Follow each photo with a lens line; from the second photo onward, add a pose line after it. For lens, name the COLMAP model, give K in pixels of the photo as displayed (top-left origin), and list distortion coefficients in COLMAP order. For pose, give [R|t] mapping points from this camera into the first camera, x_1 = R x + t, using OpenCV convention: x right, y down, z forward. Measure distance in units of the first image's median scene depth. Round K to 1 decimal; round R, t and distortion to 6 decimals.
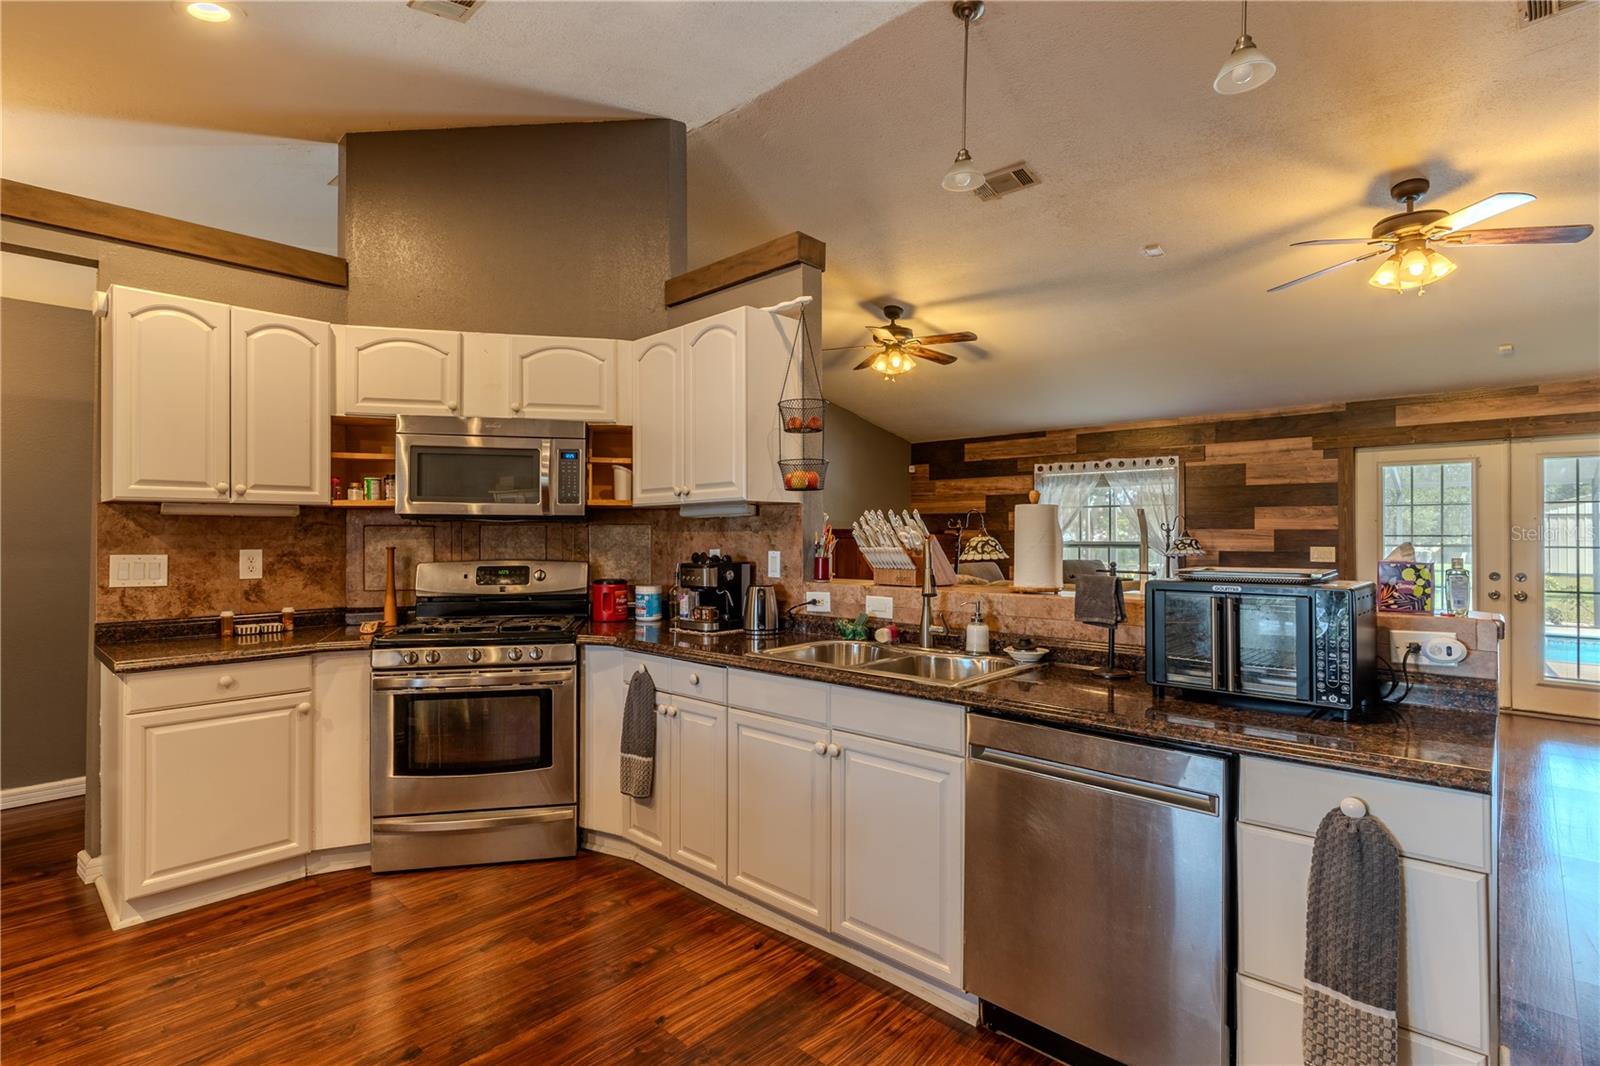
lens RADIAL K [[774.7, 0, 796.8], [0, 774.7, 529.3], [0, 0, 1]] dist [0.000419, -0.000112]
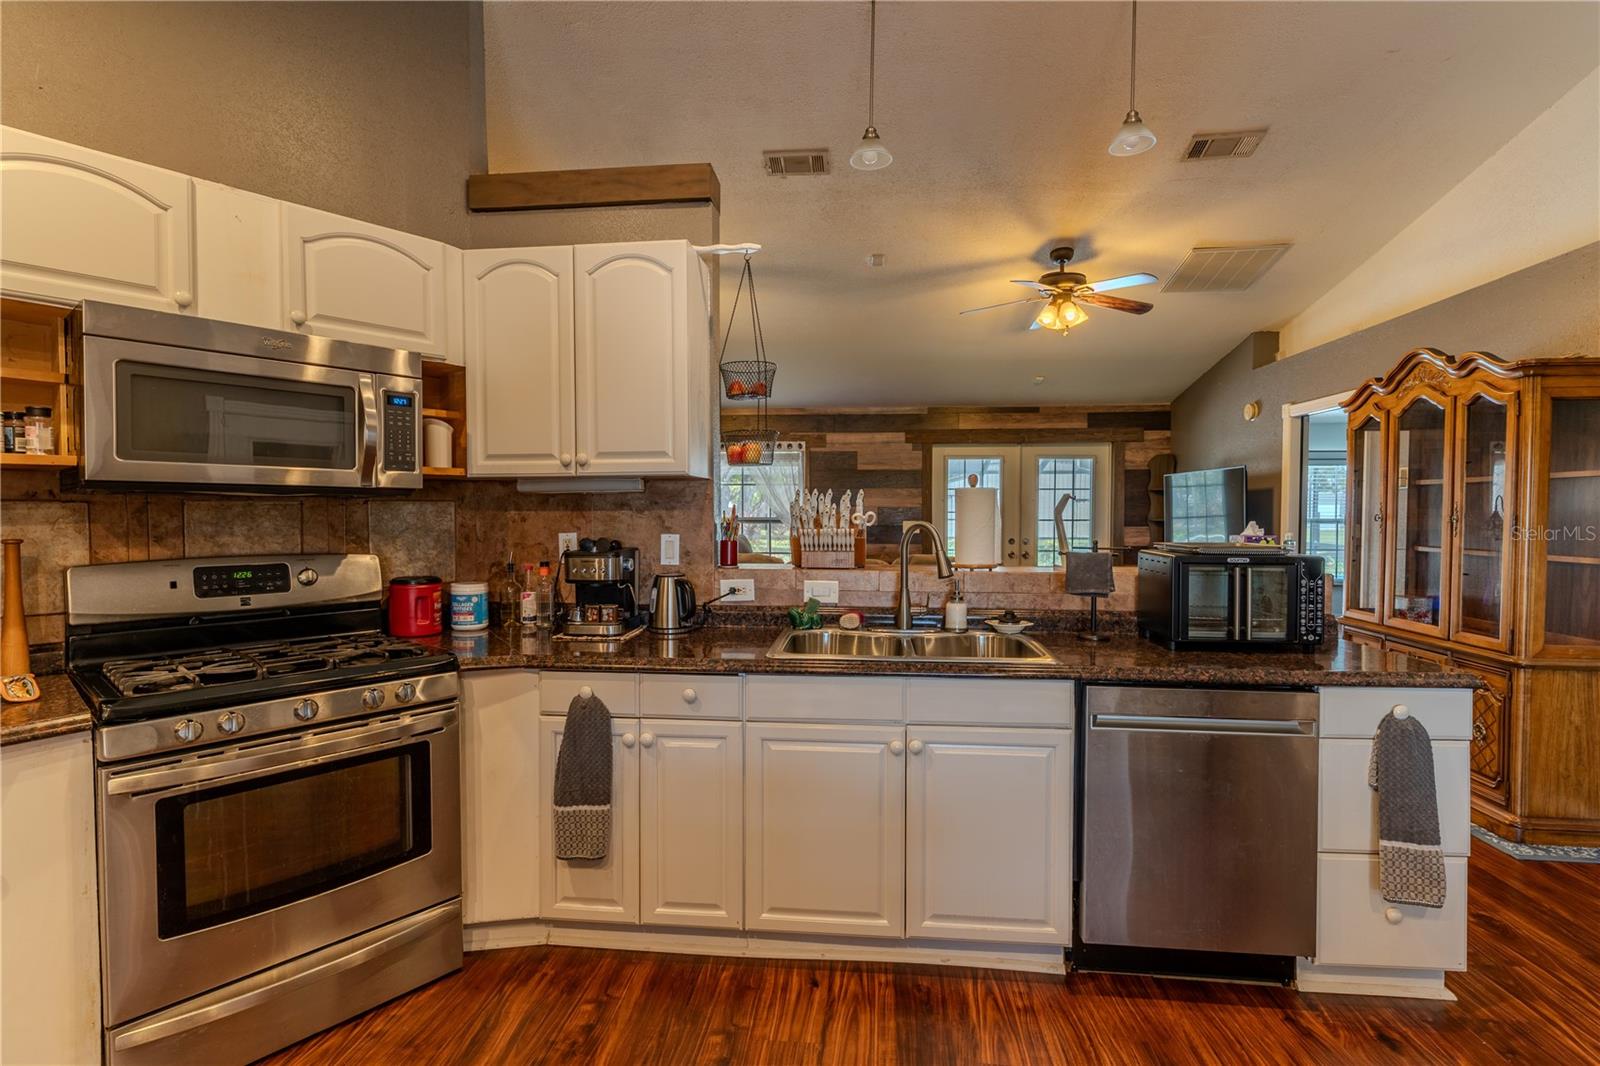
lens RADIAL K [[766.0, 0, 799.4], [0, 766.0, 529.0], [0, 0, 1]] dist [0.003515, -0.000306]
pose [[0.793543, -0.014325, 0.608346, -0.402345], [-0.006370, 0.999473, 0.031845, -0.005195], [-0.608481, -0.029145, 0.793033, 0.227073]]
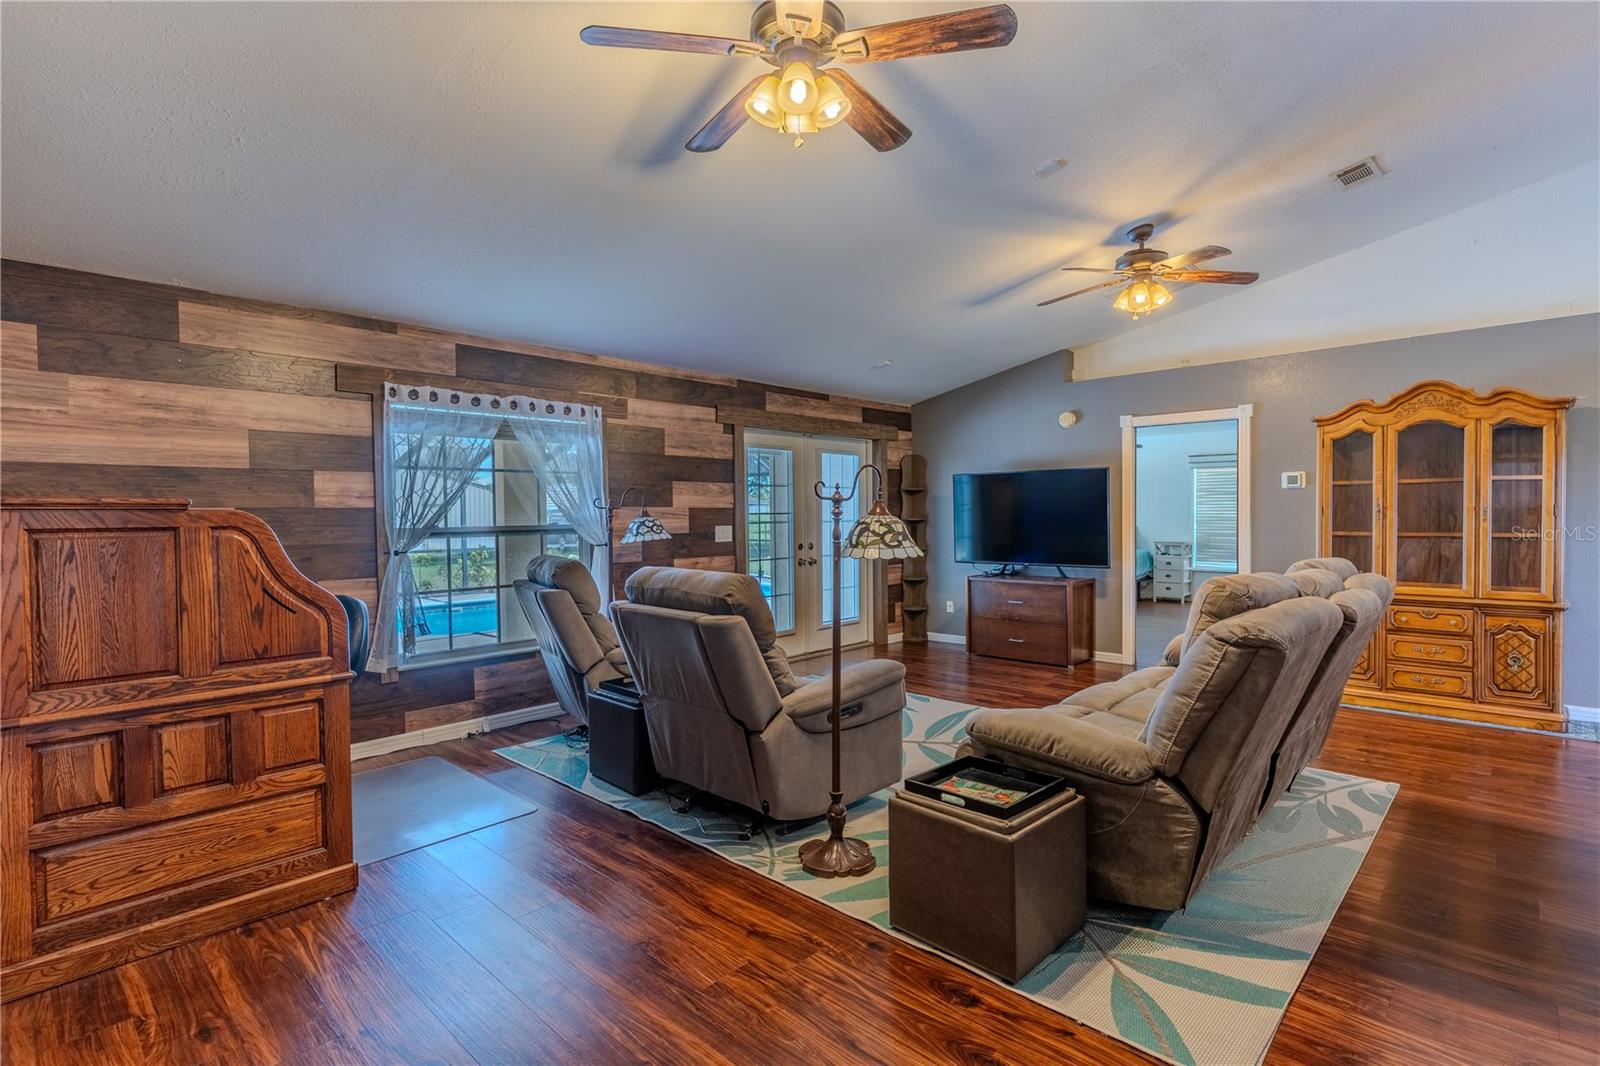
lens RADIAL K [[766.0, 0, 799.4], [0, 766.0, 529.0], [0, 0, 1]] dist [0.003515, -0.000306]
pose [[0.009253, -0.021506, 0.999726, -0.482289], [0.002353, 0.999766, 0.021485, 0.011915], [-0.999954, 0.002154, 0.009301, 1.634894]]
